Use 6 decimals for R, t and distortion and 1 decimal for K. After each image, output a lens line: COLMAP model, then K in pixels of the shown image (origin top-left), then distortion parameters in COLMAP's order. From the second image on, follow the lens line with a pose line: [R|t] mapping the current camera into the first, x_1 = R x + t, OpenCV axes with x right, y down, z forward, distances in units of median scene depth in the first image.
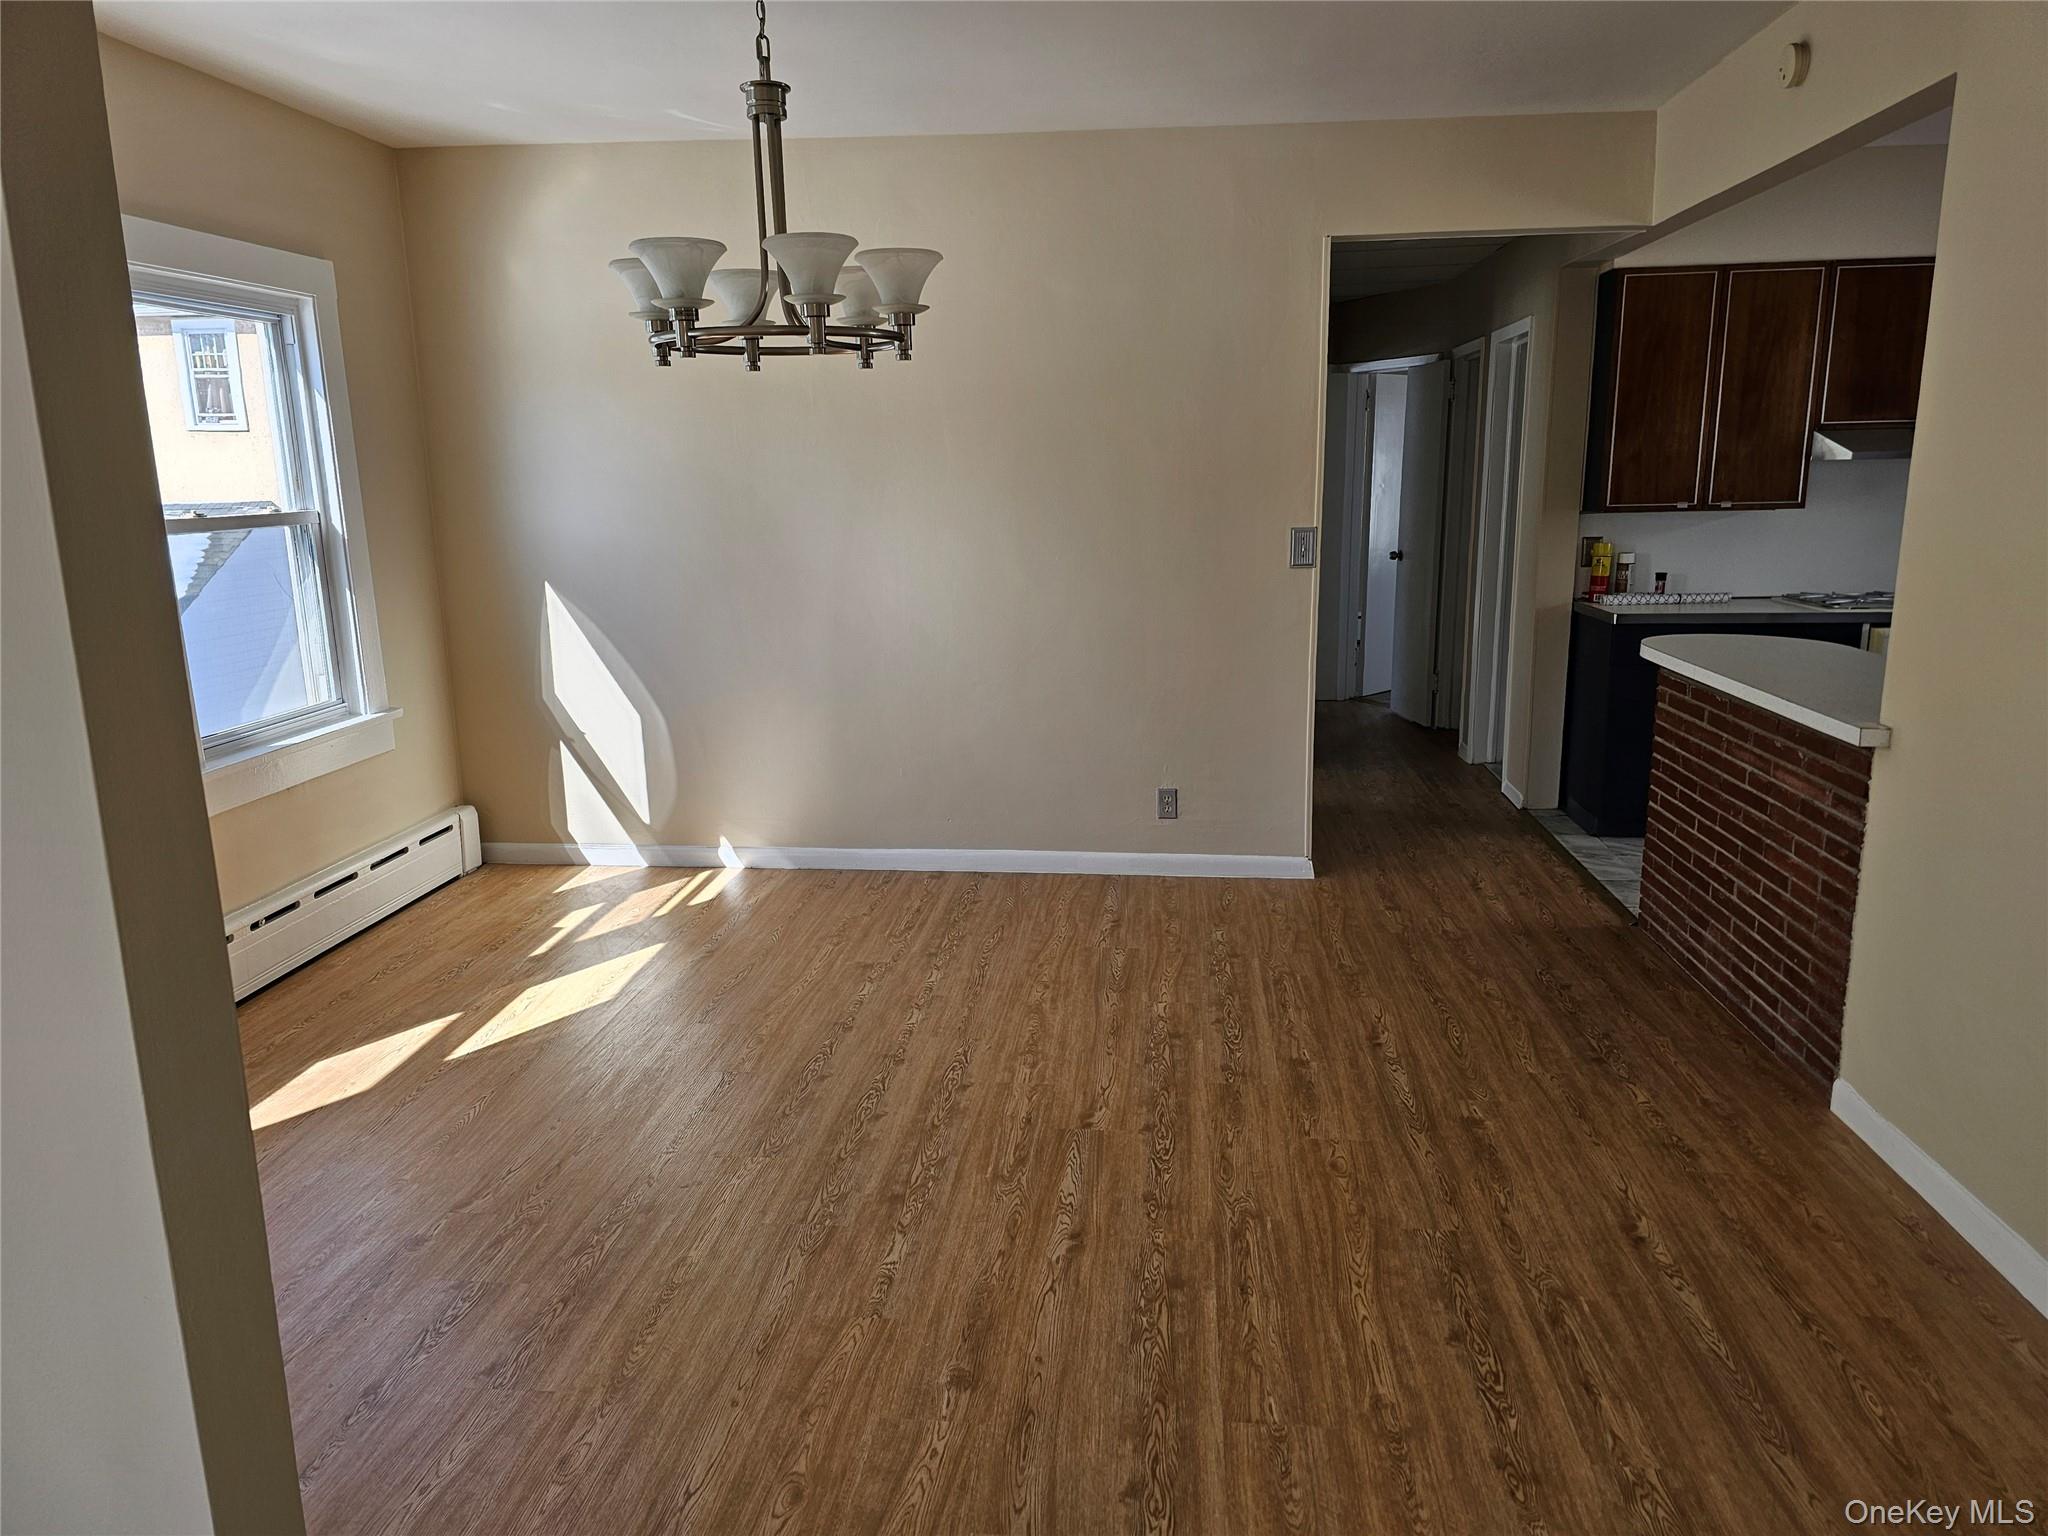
lens RADIAL K [[1382.6, 0, 1086.8], [0, 1382.6, 744.4], [0, 0, 1]] dist [0.068059, -0.053648]
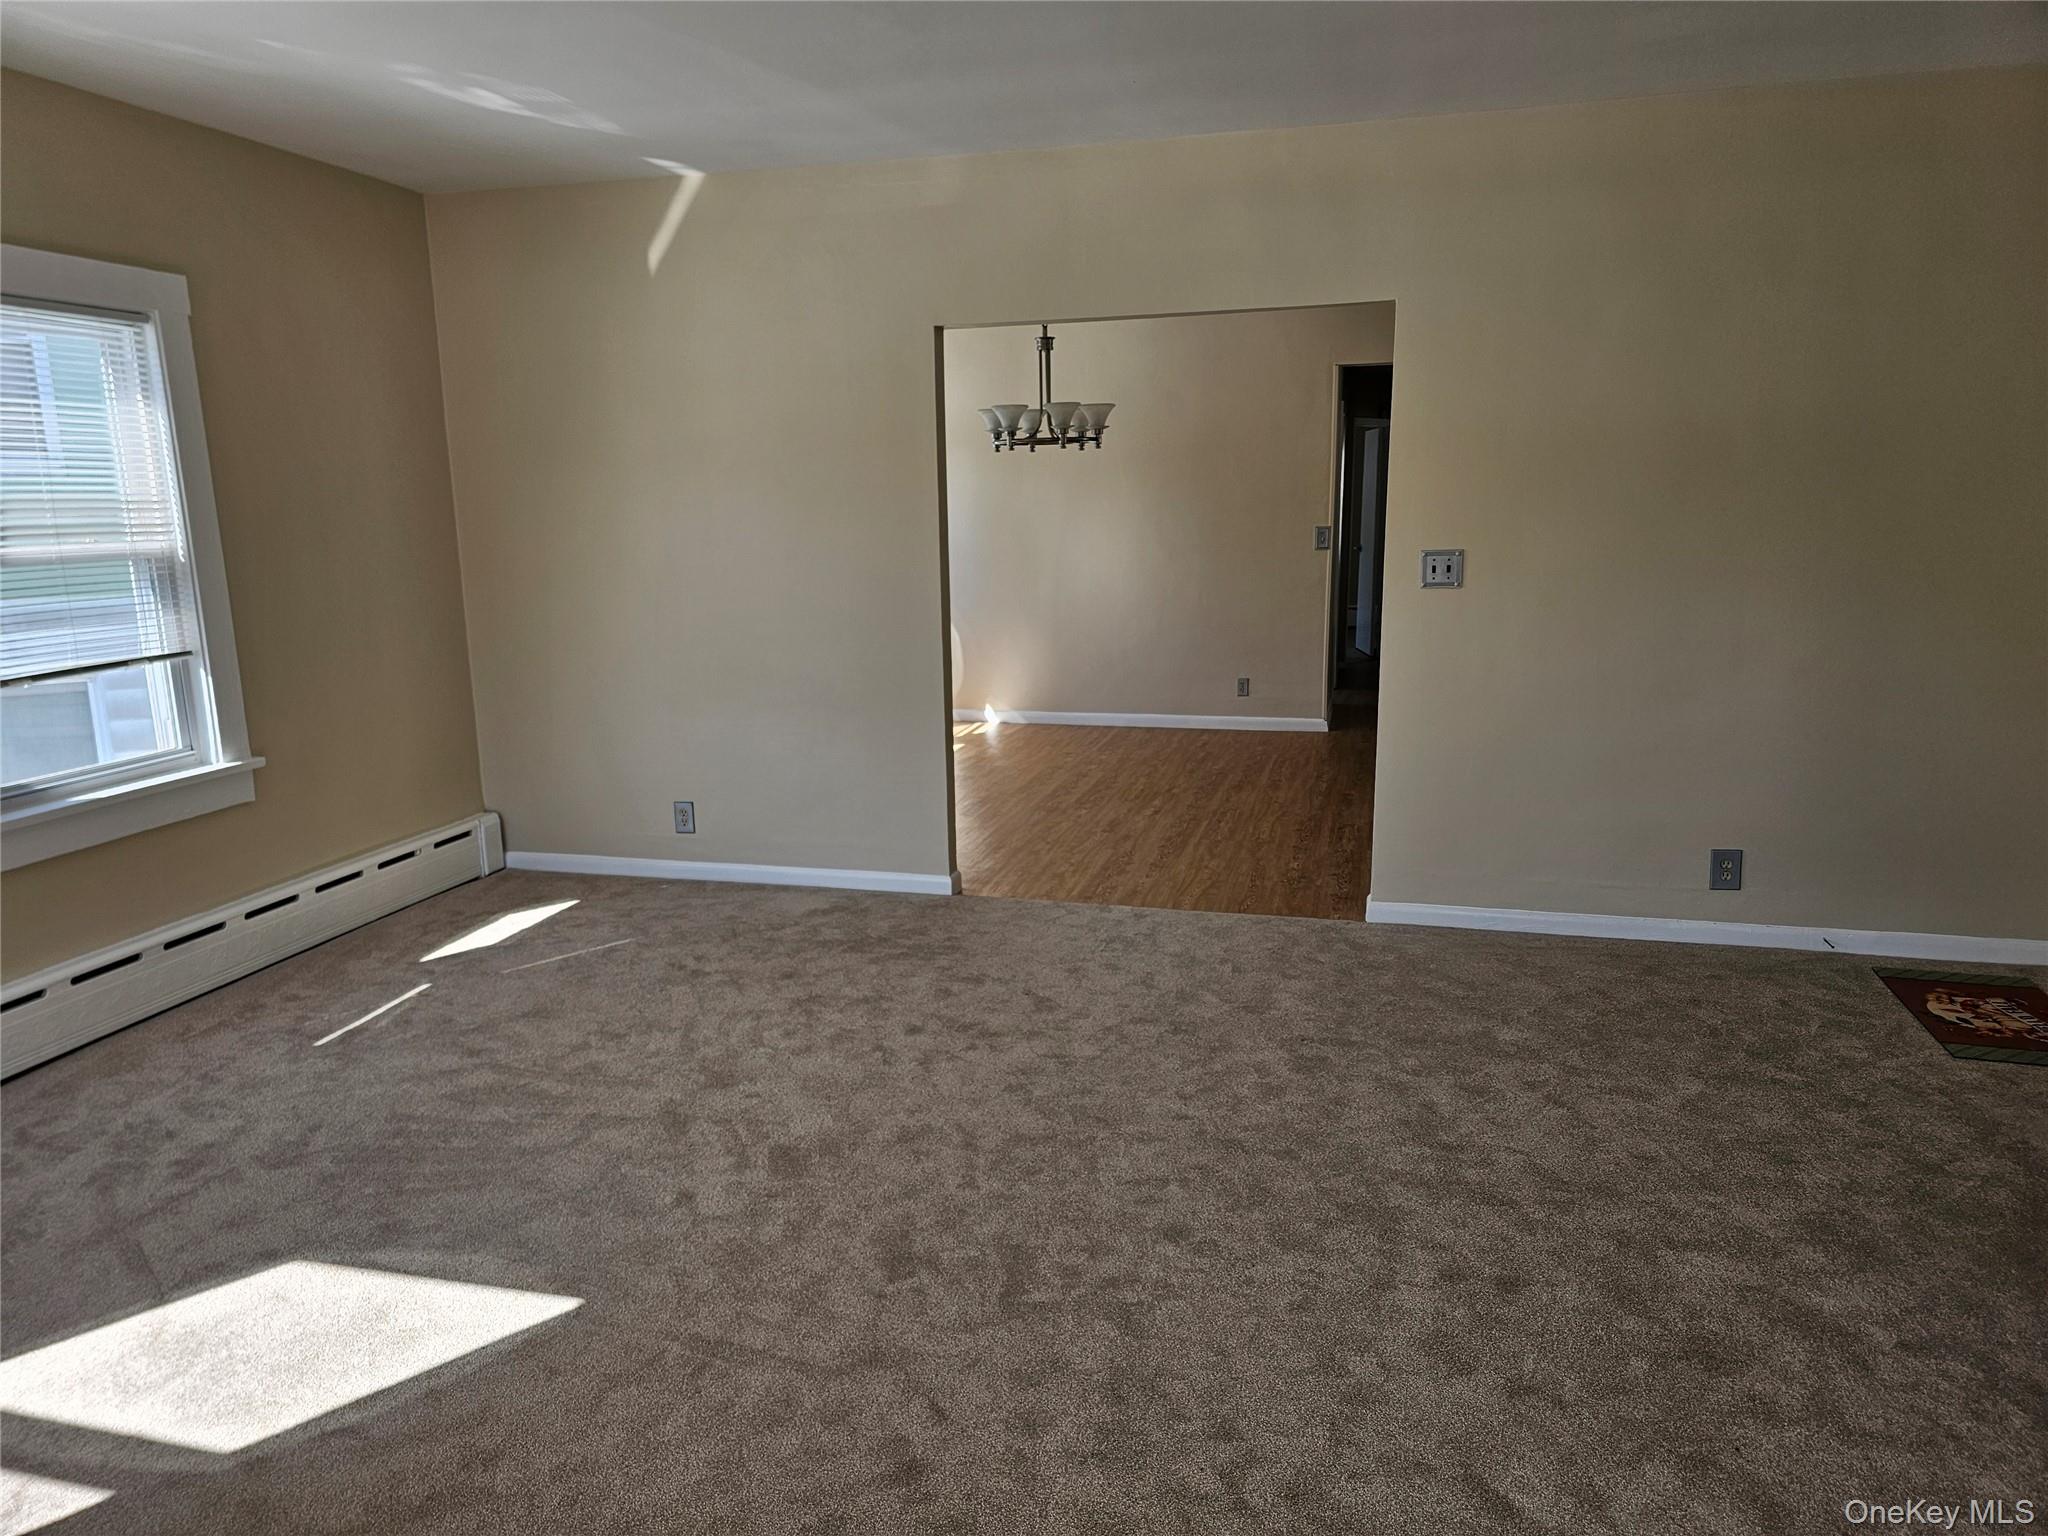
lens RADIAL K [[1382.6, 0, 1034.2], [0, 1382.6, 724.0], [0, 0, 1]] dist [0.068059, -0.053648]
pose [[0.984358, 0.028729, -0.173821, 0.183180], [-0.034156, 0.999015, -0.028314, 0.258985], [0.172836, 0.033809, 0.984370, -1.305148]]
